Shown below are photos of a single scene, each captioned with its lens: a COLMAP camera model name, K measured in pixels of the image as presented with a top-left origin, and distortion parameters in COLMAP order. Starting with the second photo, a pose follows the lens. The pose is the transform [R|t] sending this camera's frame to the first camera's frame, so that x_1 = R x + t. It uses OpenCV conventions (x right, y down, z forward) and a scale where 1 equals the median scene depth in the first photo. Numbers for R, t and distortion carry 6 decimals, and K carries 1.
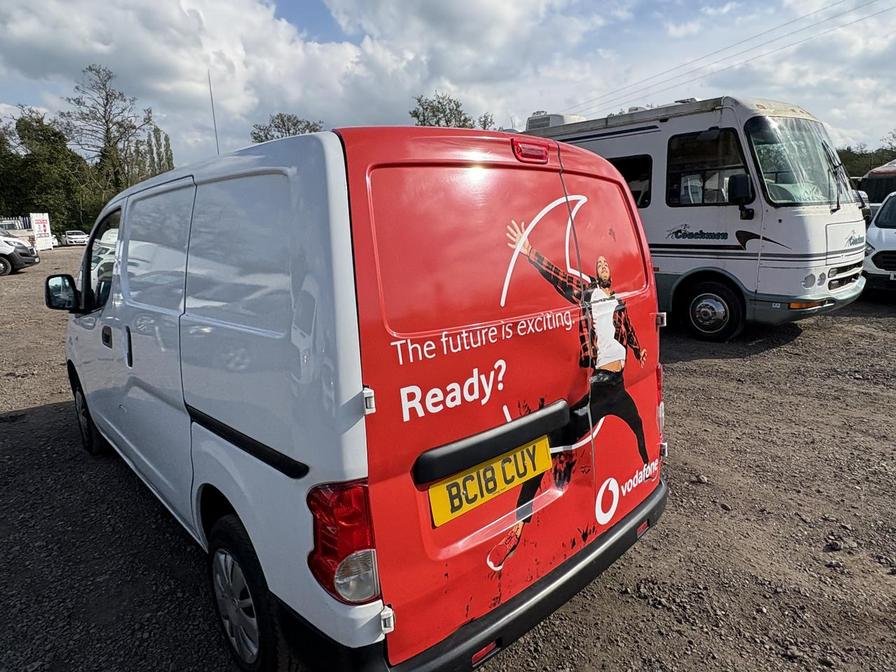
lens RADIAL K [[556.5, 0, 453.8], [0, 556.5, 331.1], [0, 0, 1]] dist [0.022019, -0.000969]
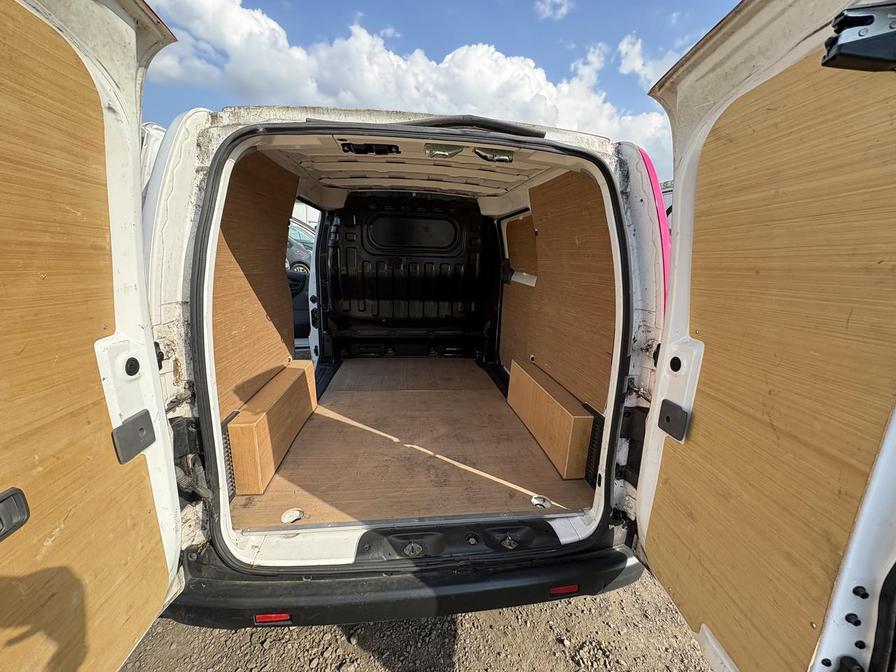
lens RADIAL K [[361.5, 0, 443.7], [0, 361.5, 339.2], [0, 0, 1]] dist [0.005417, -0.000435]
pose [[0.800588, 0.202000, -0.564141, 0.142387], [-0.167397, 0.979378, 0.113126, -0.013951], [0.575359, 0.003868, 0.817892, 0.155798]]
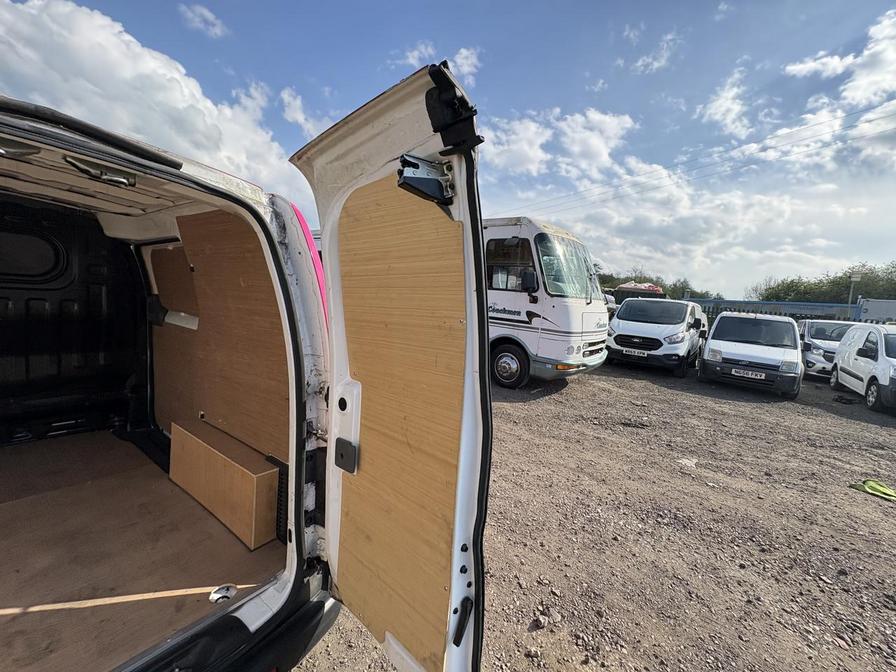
lens RADIAL K [[361.5, 0, 452.6], [0, 361.5, 337.2], [0, 0, 1]] dist [0.005417, -0.000435]
pose [[0.975830, 0.088671, 0.199734, 0.151476], [-0.073533, 0.993917, -0.081990, -0.025151], [-0.205789, 0.065321, 0.976414, 0.159591]]
